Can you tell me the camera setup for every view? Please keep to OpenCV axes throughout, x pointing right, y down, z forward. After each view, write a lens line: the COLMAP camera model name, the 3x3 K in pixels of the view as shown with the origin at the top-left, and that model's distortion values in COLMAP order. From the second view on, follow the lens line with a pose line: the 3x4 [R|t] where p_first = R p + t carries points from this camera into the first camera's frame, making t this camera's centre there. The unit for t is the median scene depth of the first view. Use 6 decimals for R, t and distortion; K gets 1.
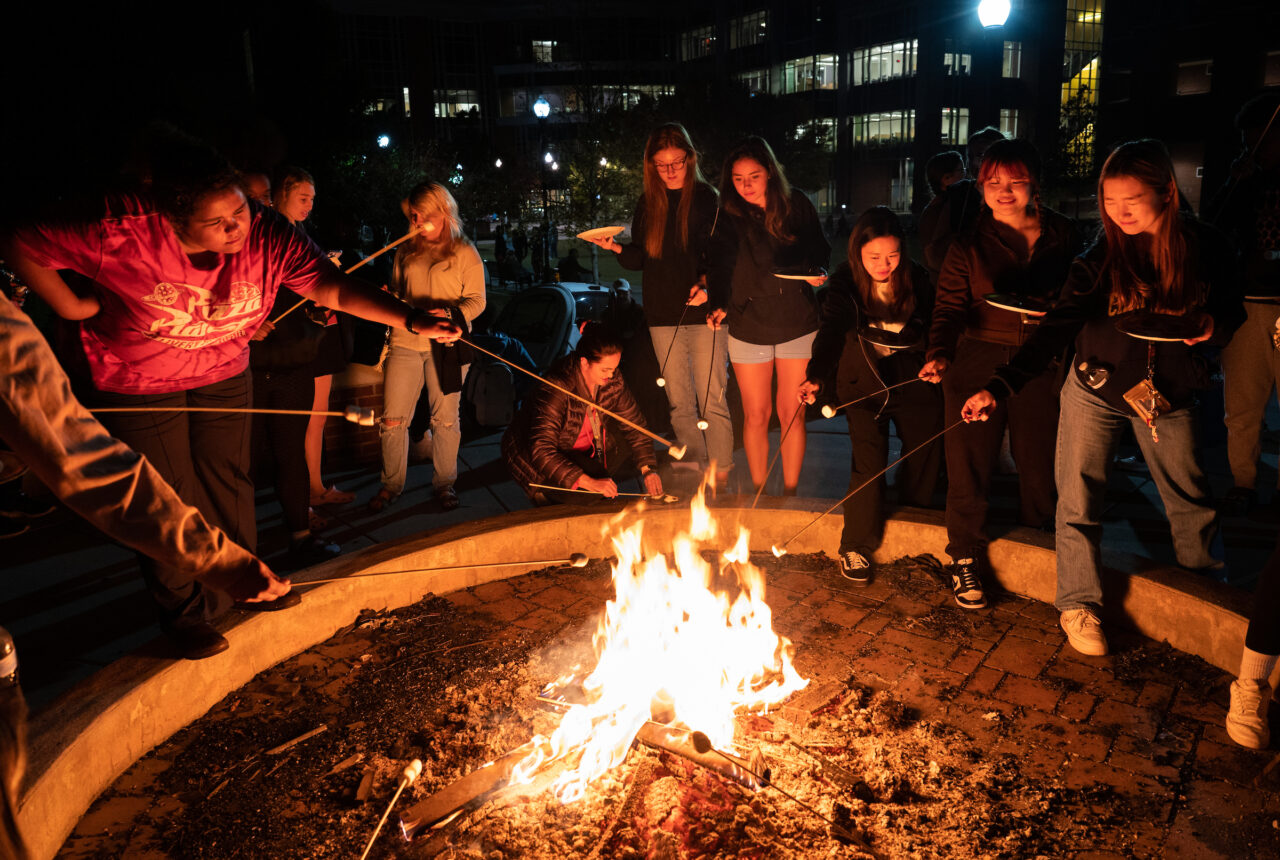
lens RADIAL K [[928.2, 0, 629.3], [0, 928.2, 417.0], [0, 0, 1]] dist [0.001408, 0.002292]
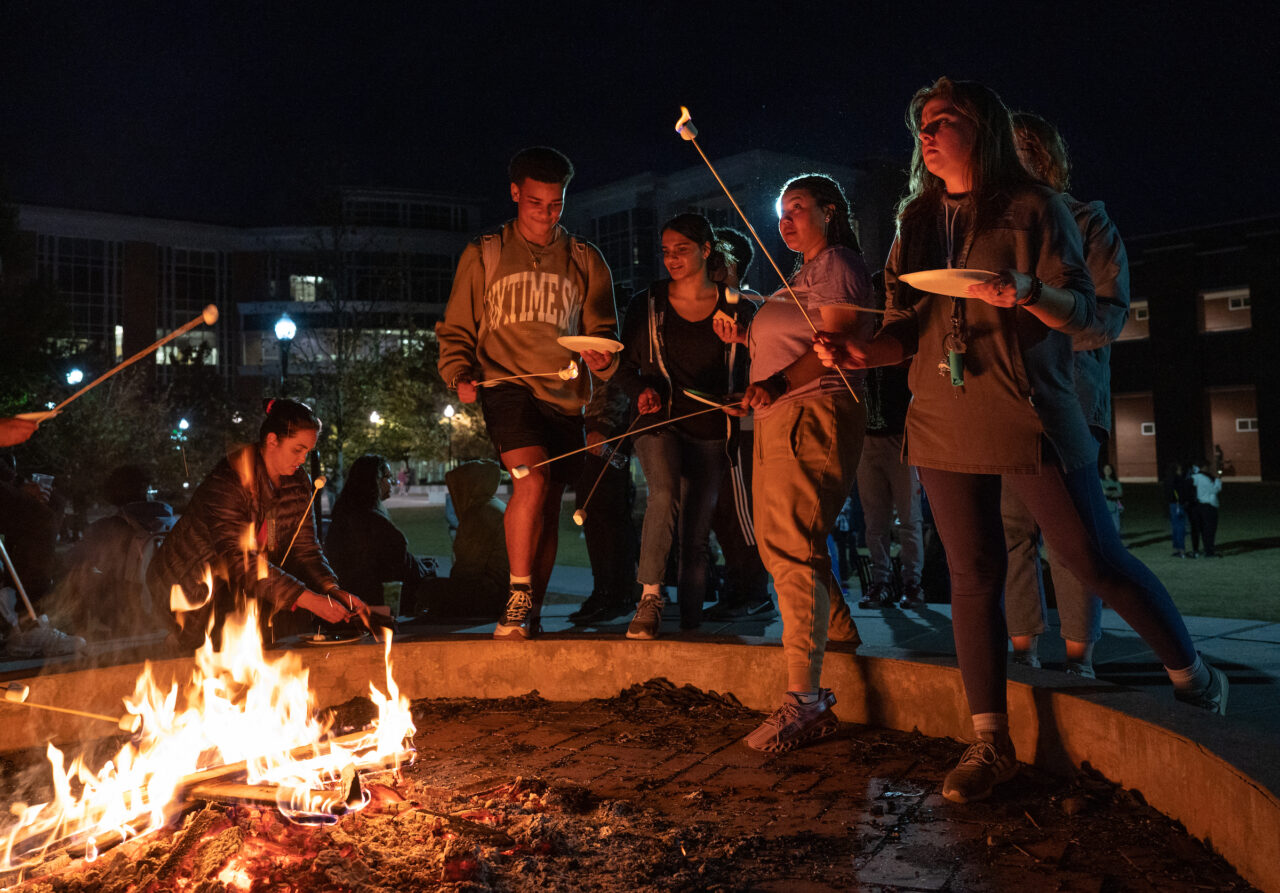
lens RADIAL K [[1191.7, 0, 647.4], [0, 1191.7, 432.9], [0, 0, 1]] dist [-0.027063, 0.003705]
pose [[0.980901, 0.004730, 0.194450, 0.127936], [0.045348, 0.966593, -0.252272, 0.235727], [-0.189147, 0.256272, 0.947918, -0.034799]]
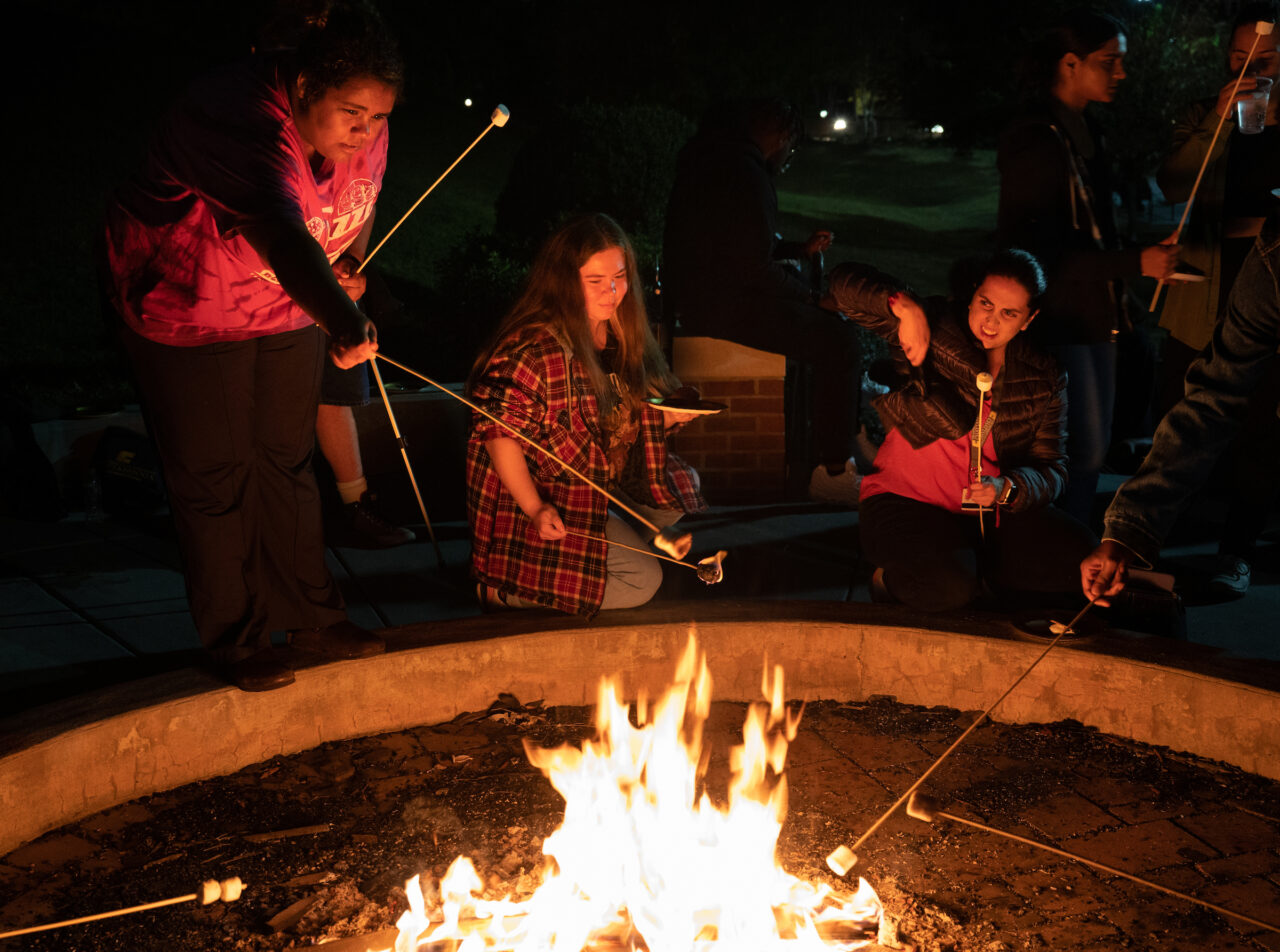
lens RADIAL K [[1529.5, 0, 569.0], [0, 1529.5, 488.6], [0, 0, 1]] dist [-0.003043, 0.000000]
pose [[0.813946, 0.137014, -0.564553, 0.386705], [-0.123939, 0.990372, 0.061668, -0.016248], [0.567566, 0.019775, 0.823090, 0.116927]]
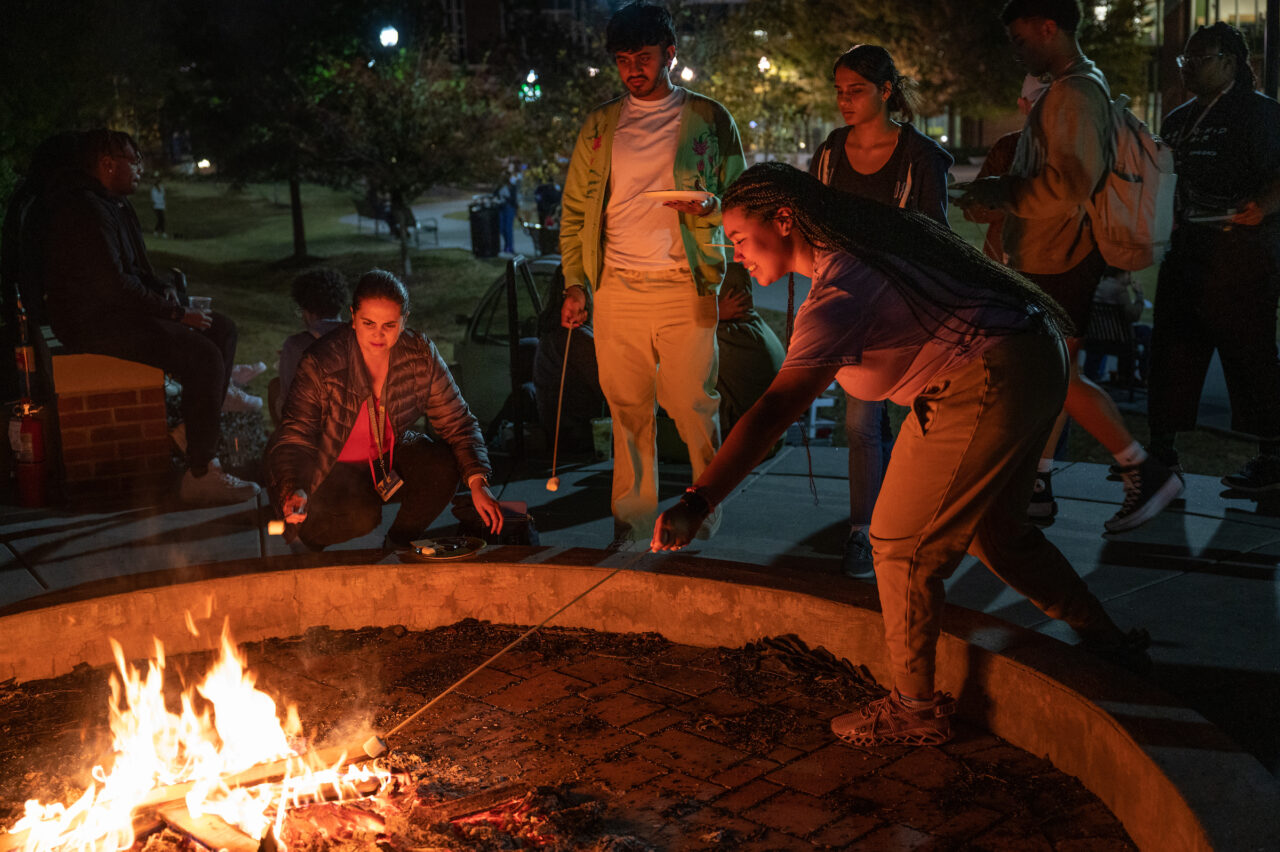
lens RADIAL K [[1534.6, 0, 626.4], [0, 1534.6, 431.0], [0, 0, 1]] dist [-0.001874, 0.000000]
pose [[0.992630, 0.018607, -0.119747, 0.390292], [-0.022723, 0.999194, -0.033103, 0.044784], [0.119034, 0.035580, 0.992252, -0.156717]]
